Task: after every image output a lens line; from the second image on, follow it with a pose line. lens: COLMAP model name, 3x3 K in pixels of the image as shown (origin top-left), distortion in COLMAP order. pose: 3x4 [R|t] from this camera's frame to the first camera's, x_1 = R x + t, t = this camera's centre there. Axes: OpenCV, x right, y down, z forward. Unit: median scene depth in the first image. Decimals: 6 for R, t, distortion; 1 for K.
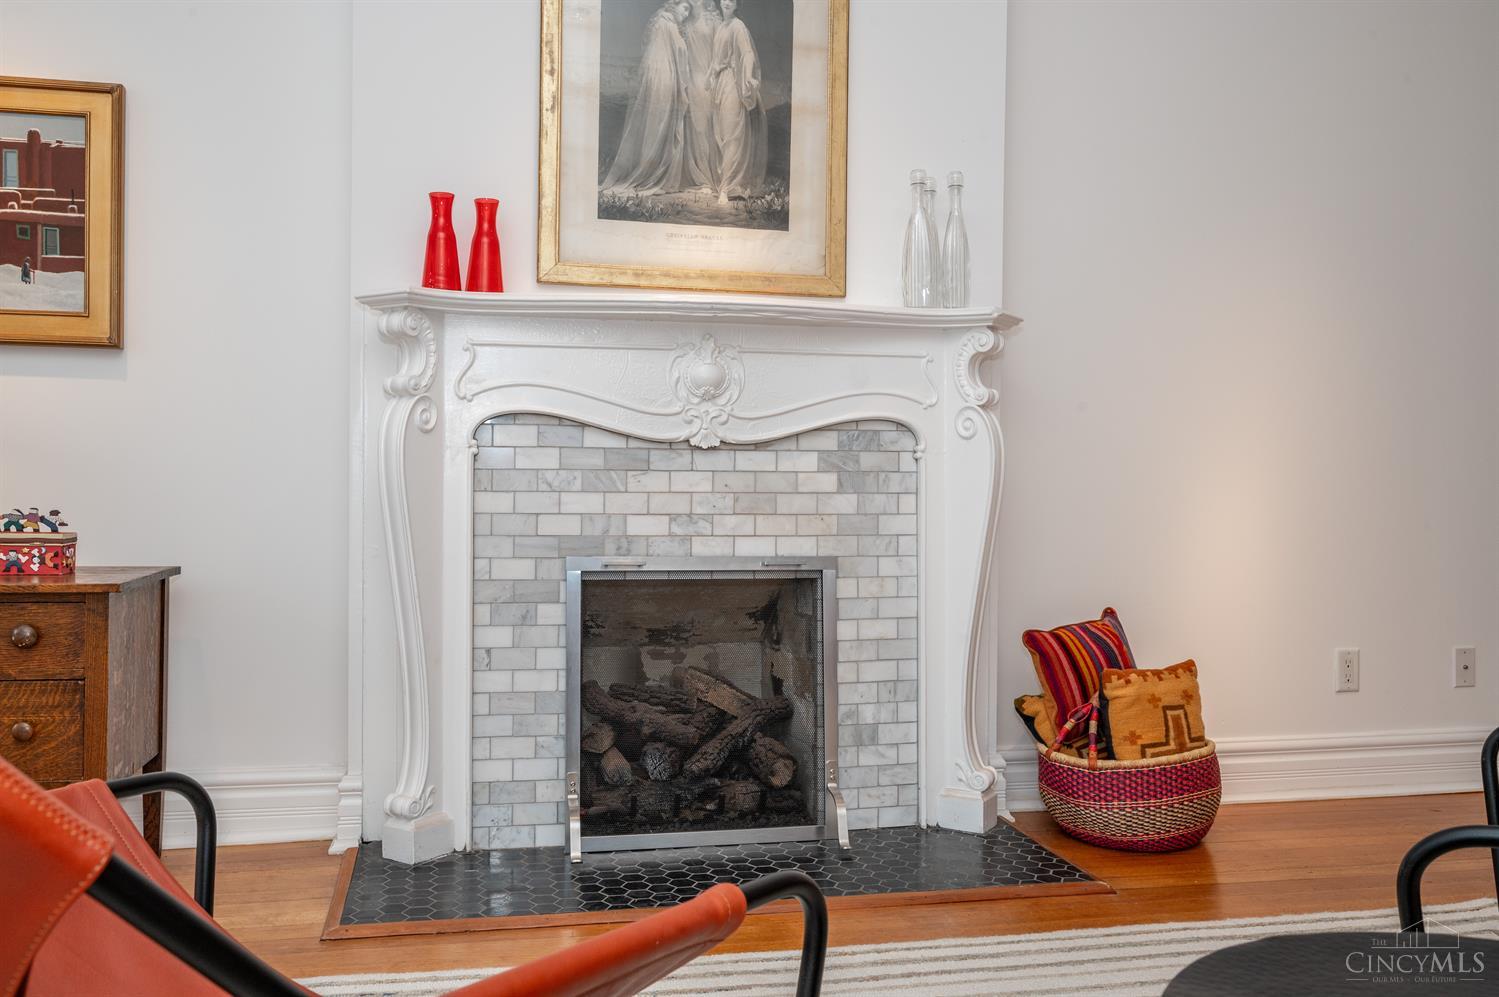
lens RADIAL K [[1287.1, 0, 749.5], [0, 1287.1, 498.5], [0, 0, 1]] dist [-0.000043, -0.003528]
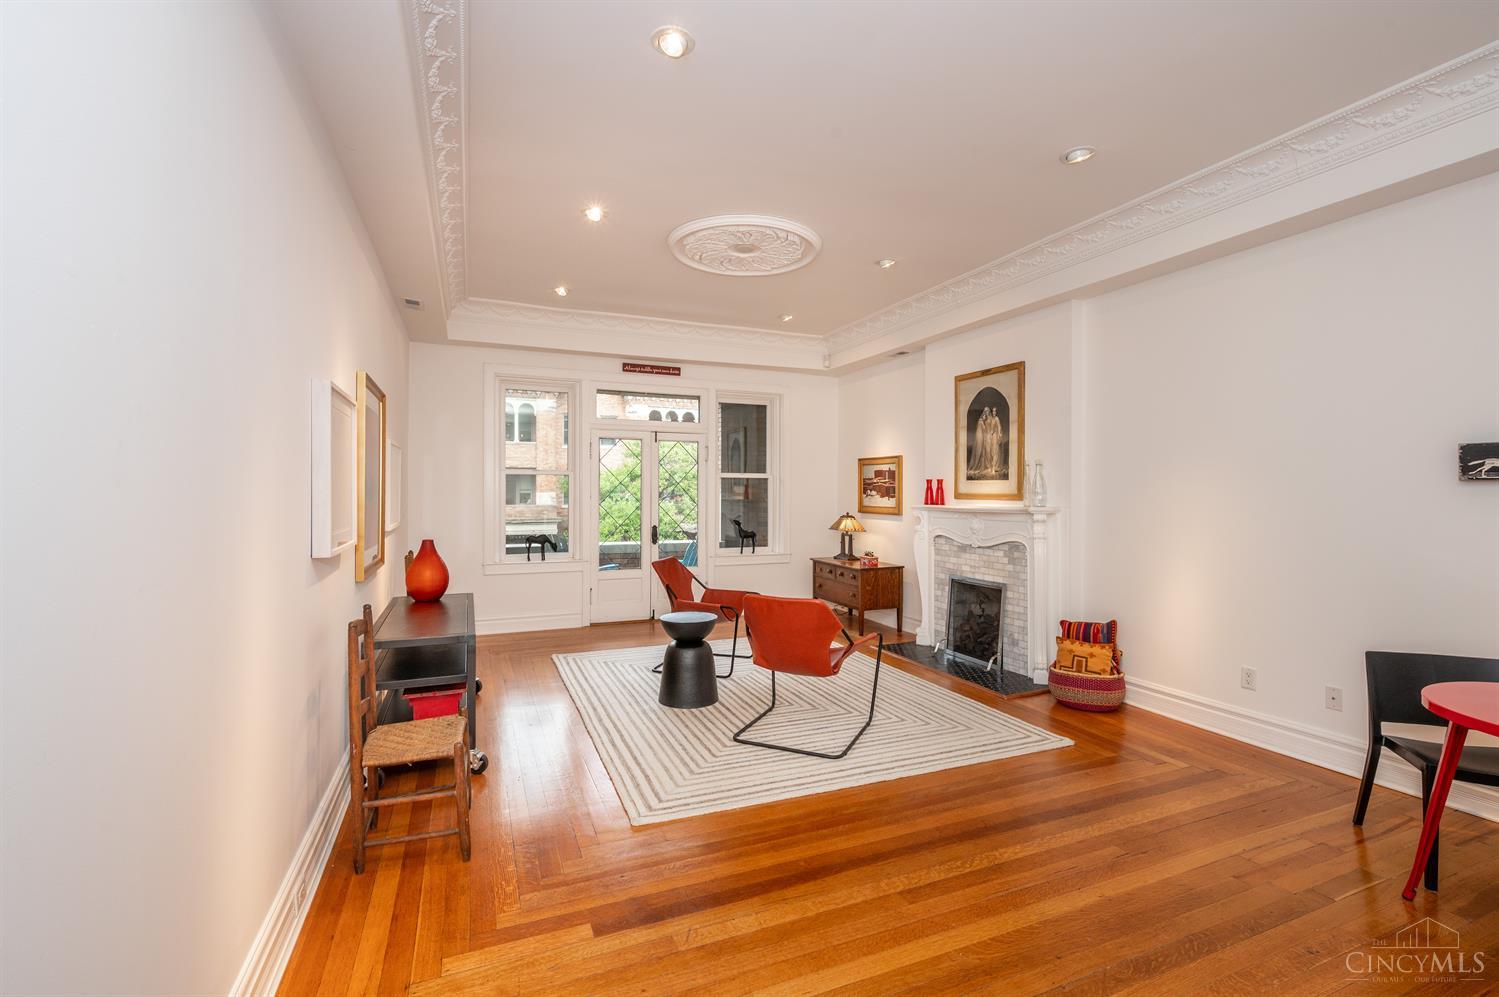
lens RADIAL K [[659.4, 0, 750.1], [0, 659.4, 494.1], [0, 0, 1]] dist [0.000996, 0.000207]
pose [[0.192893, -0.003713, -0.981213, 1.545261], [-0.003724, 0.999983, -0.004516, -0.167589], [0.981213, 0.004525, 0.192875, 0.059410]]
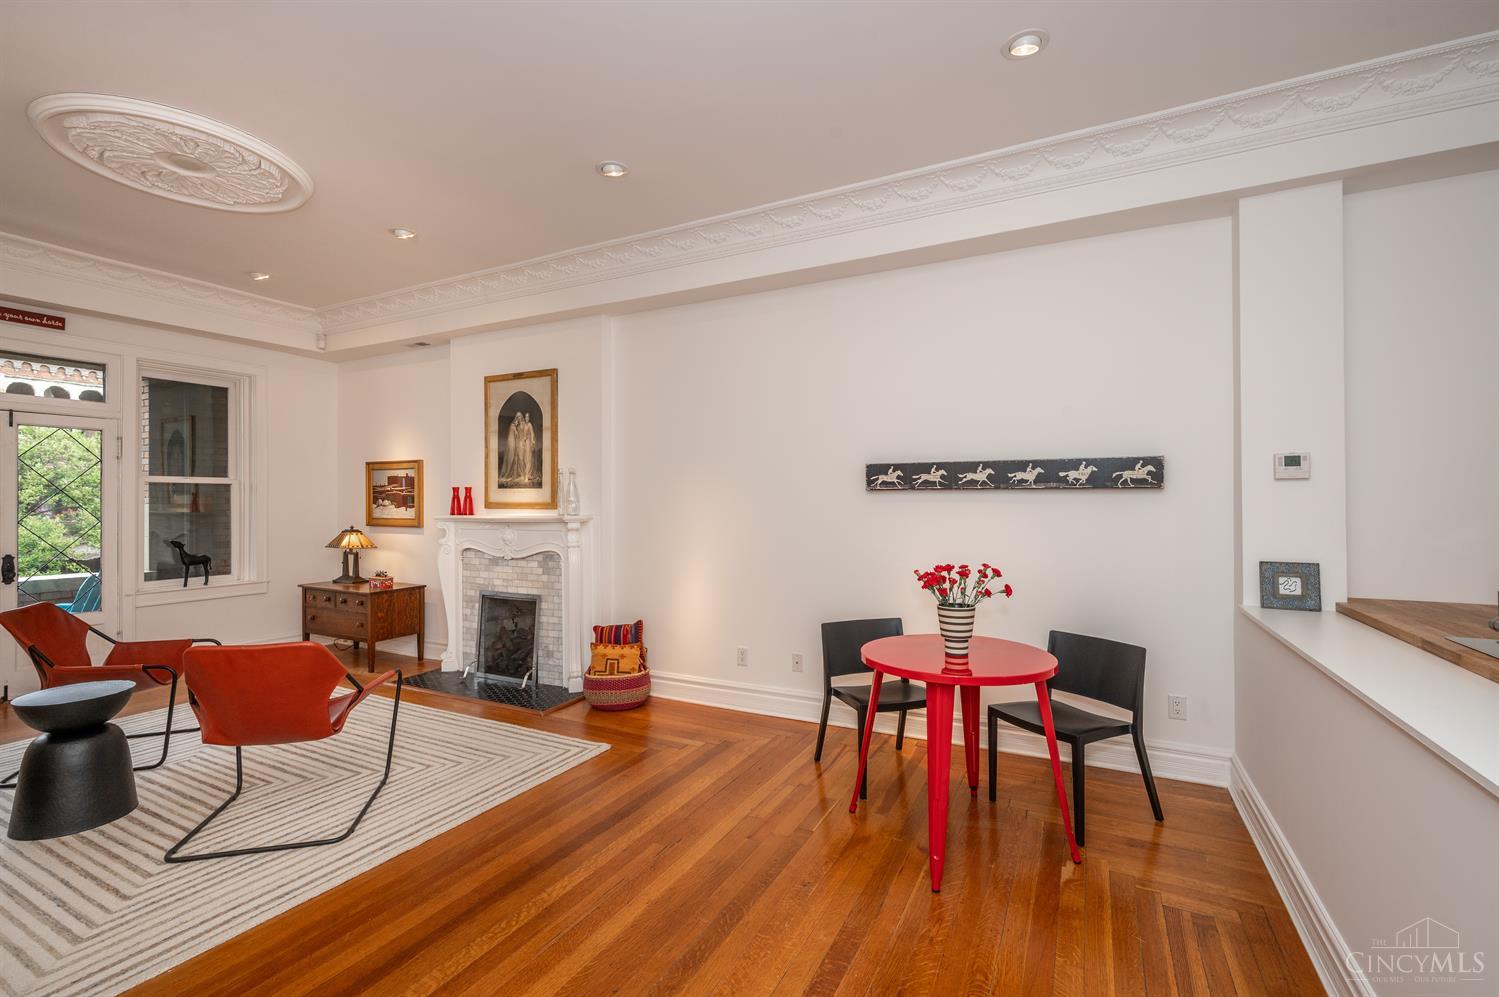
lens RADIAL K [[657.9, 0, 745.8], [0, 657.9, 499.4], [0, 0, 1]] dist [-0.002513, 0.000938]
pose [[0.772511, -0.011333, -0.634900, 1.453887], [0.006830, 0.999931, -0.009538, -0.166990], [0.634964, 0.003032, 0.772536, 0.087176]]
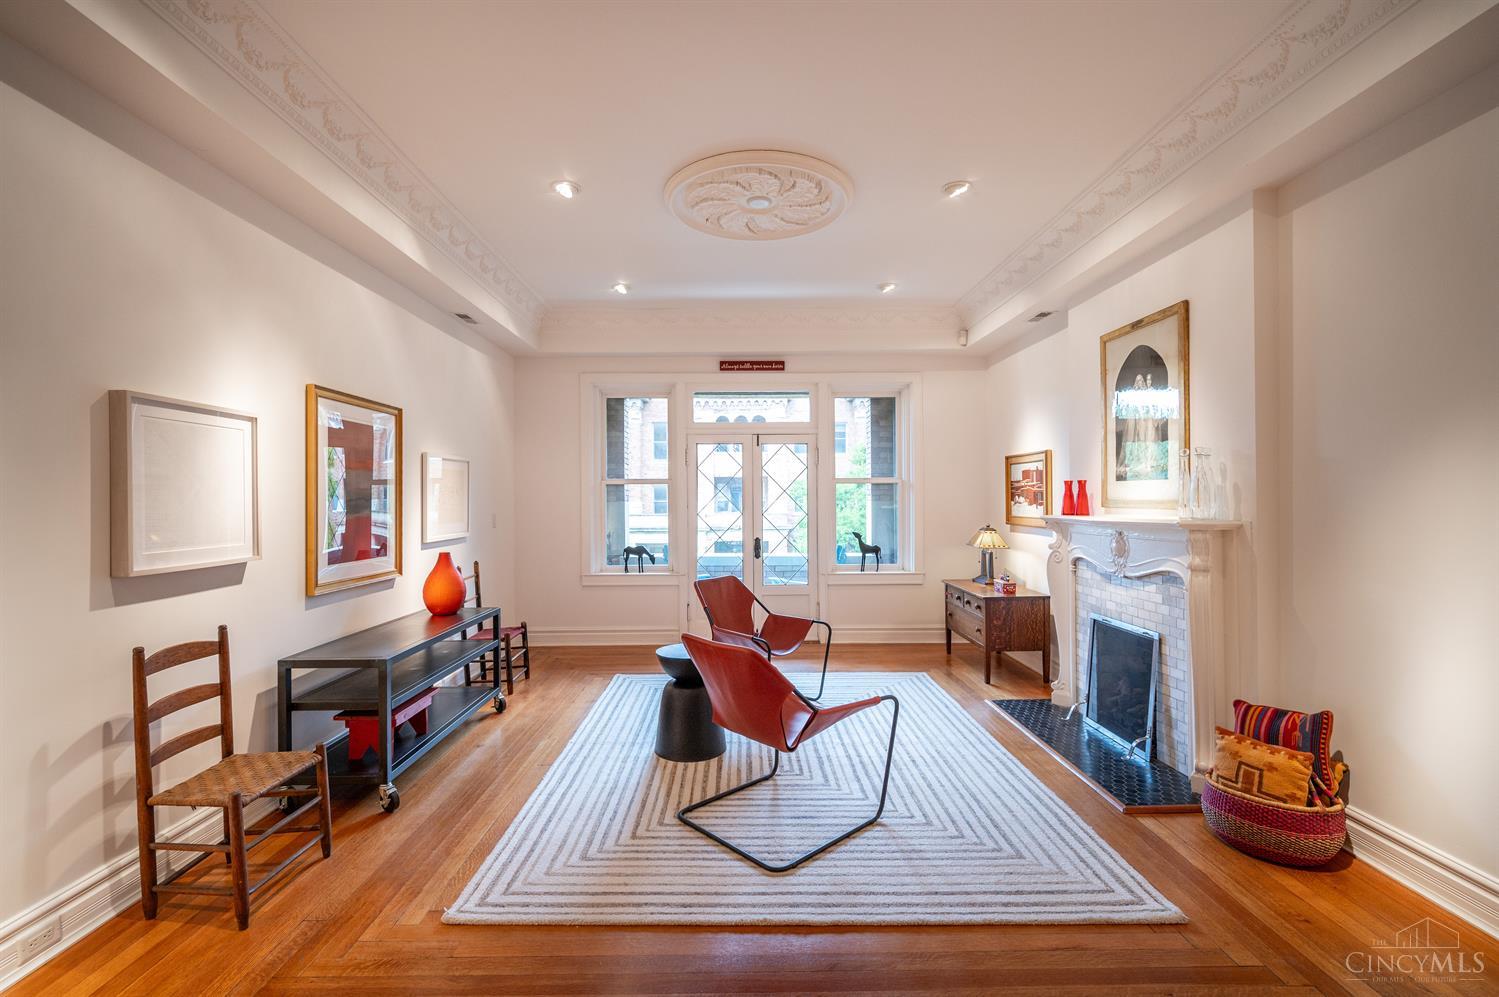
lens RADIAL K [[657.9, 0, 745.8], [0, 657.9, 499.4], [0, 0, 1]] dist [-0.002513, 0.000938]
pose [[-0.193632, -0.006473, -0.981053, 1.276147], [0.002850, 0.999970, -0.007160, -0.172990], [0.981070, -0.004183, -0.193608, 0.533034]]
